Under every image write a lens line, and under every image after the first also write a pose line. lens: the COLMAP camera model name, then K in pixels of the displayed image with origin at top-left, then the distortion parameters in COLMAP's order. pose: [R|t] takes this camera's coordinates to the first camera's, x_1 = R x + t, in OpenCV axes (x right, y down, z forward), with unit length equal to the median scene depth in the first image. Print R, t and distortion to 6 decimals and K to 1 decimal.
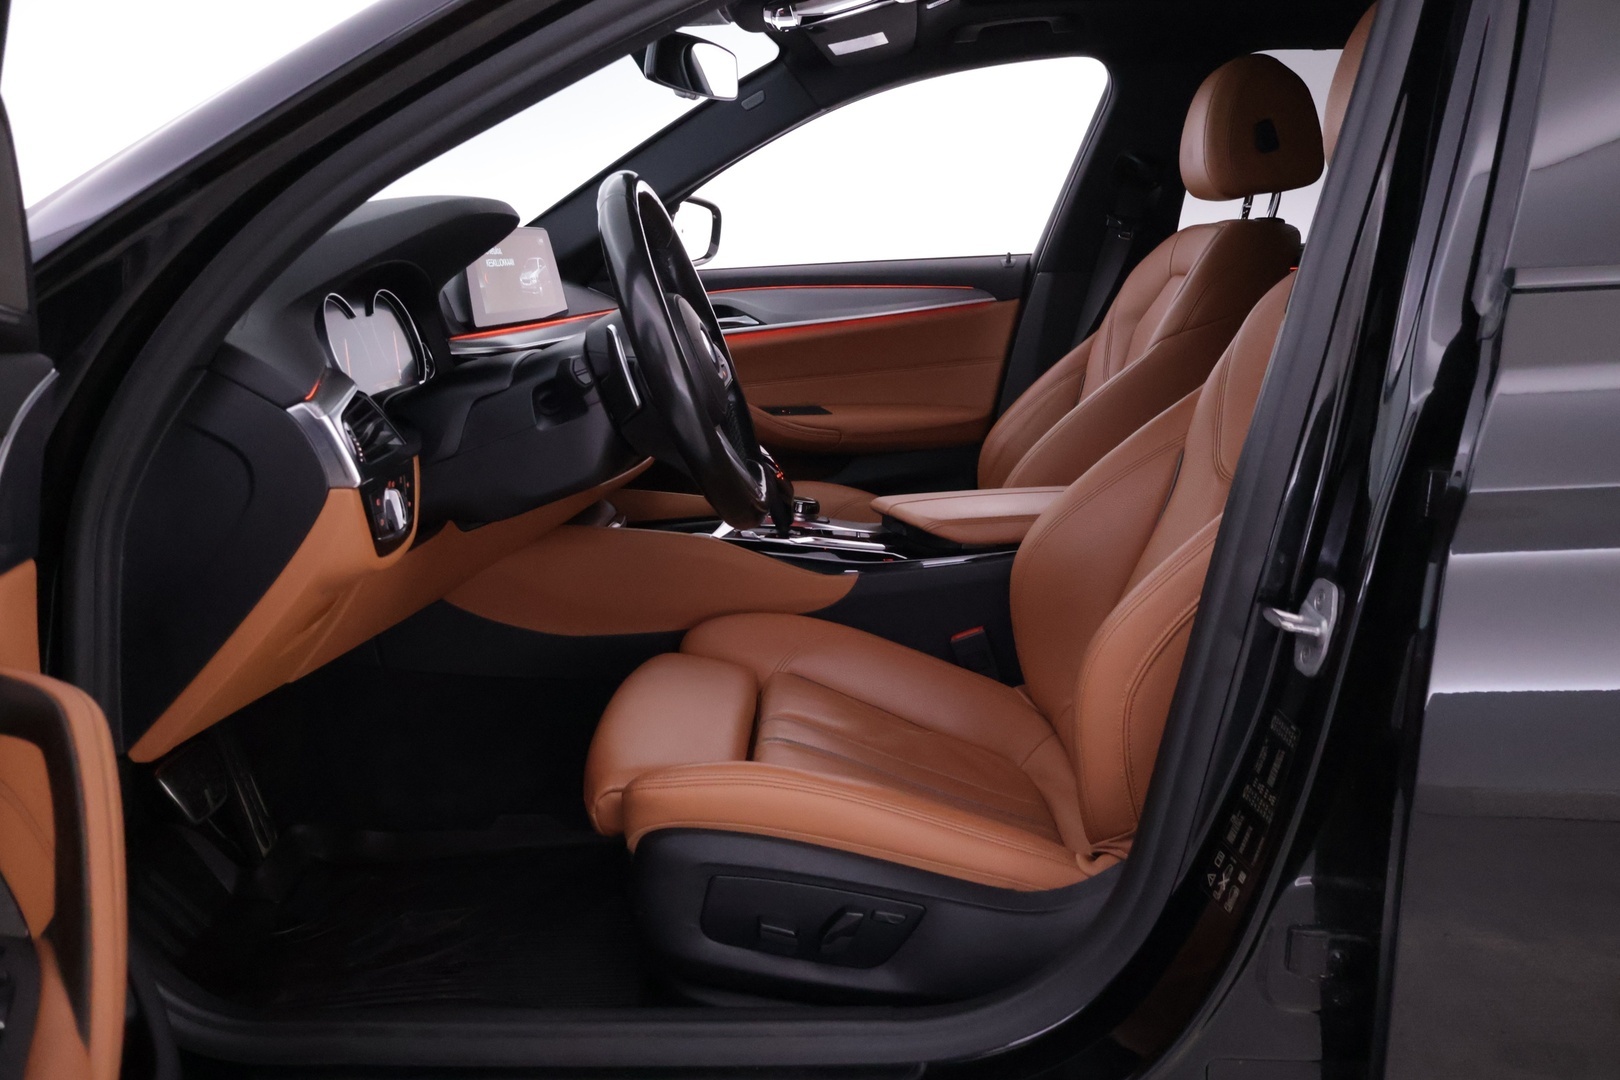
lens RADIAL K [[1274.8, 0, 809.6], [0, 1274.8, 569.6], [0, 0, 1]] dist [-0.012149, -0.004909]
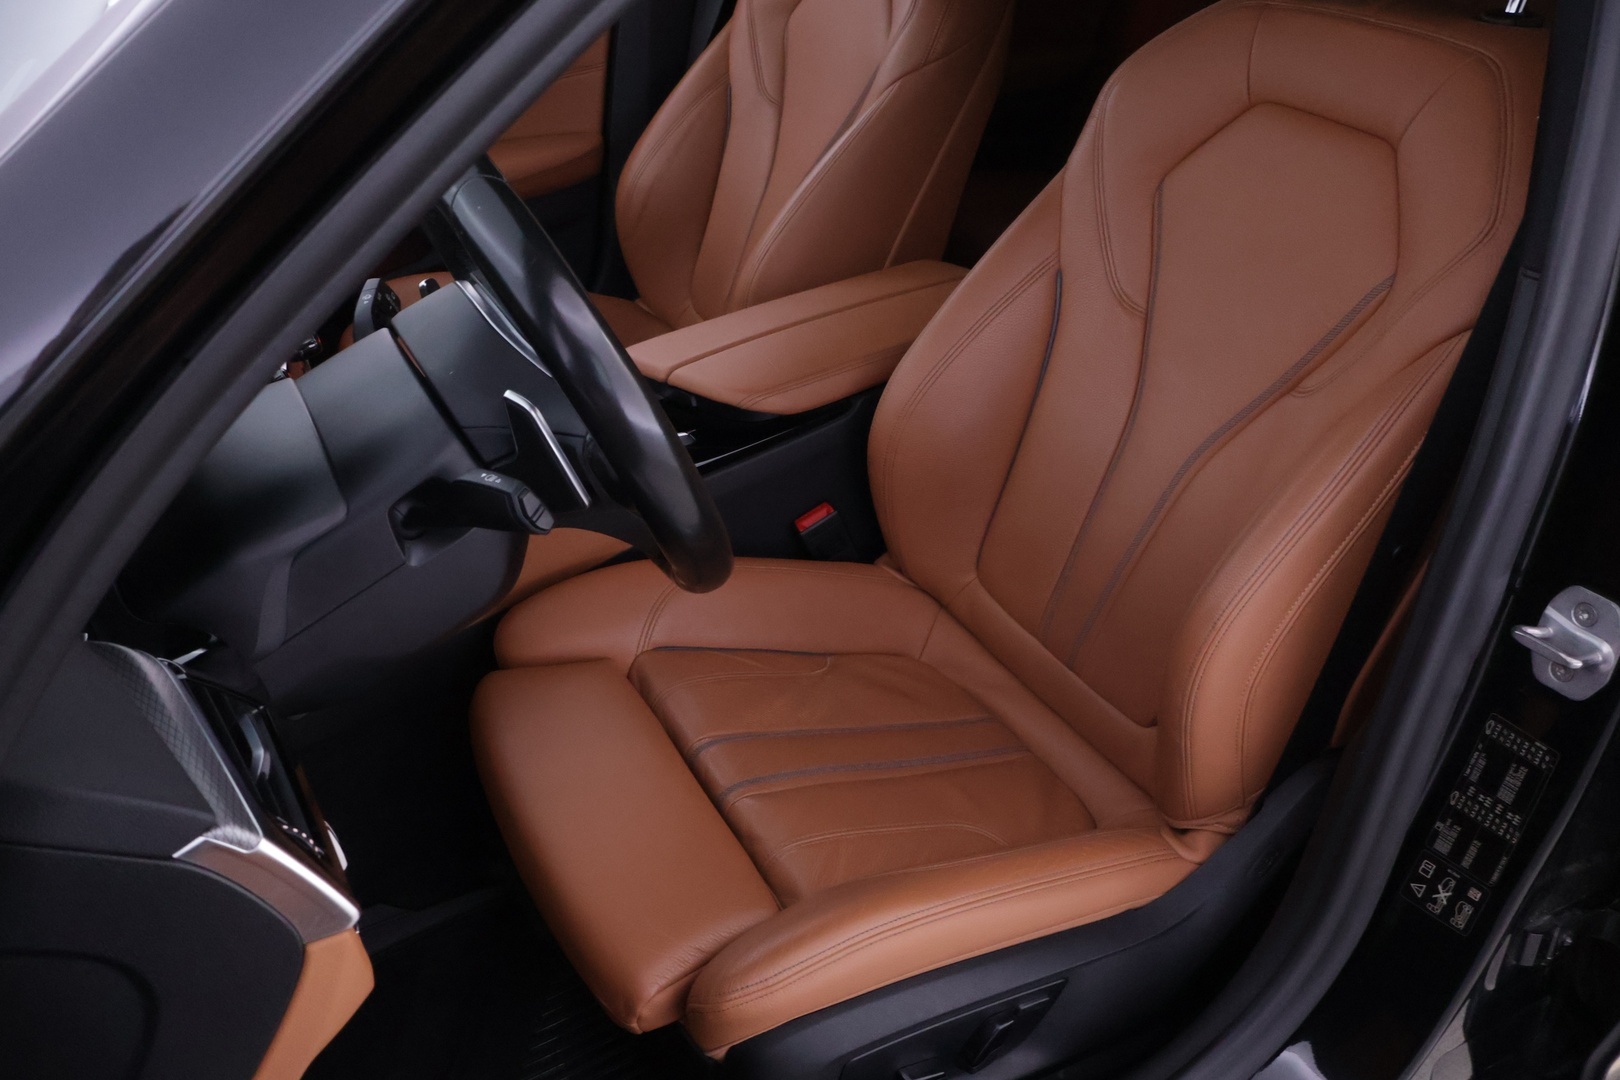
lens RADIAL K [[1274.8, 0, 809.6], [0, 1274.8, 569.6], [0, 0, 1]] dist [-0.012149, -0.004909]
pose [[0.876934, -0.302090, 0.373802, -0.342730], [0.165483, 0.919996, 0.355277, -0.368233], [-0.451222, -0.249697, 0.856767, 0.478790]]
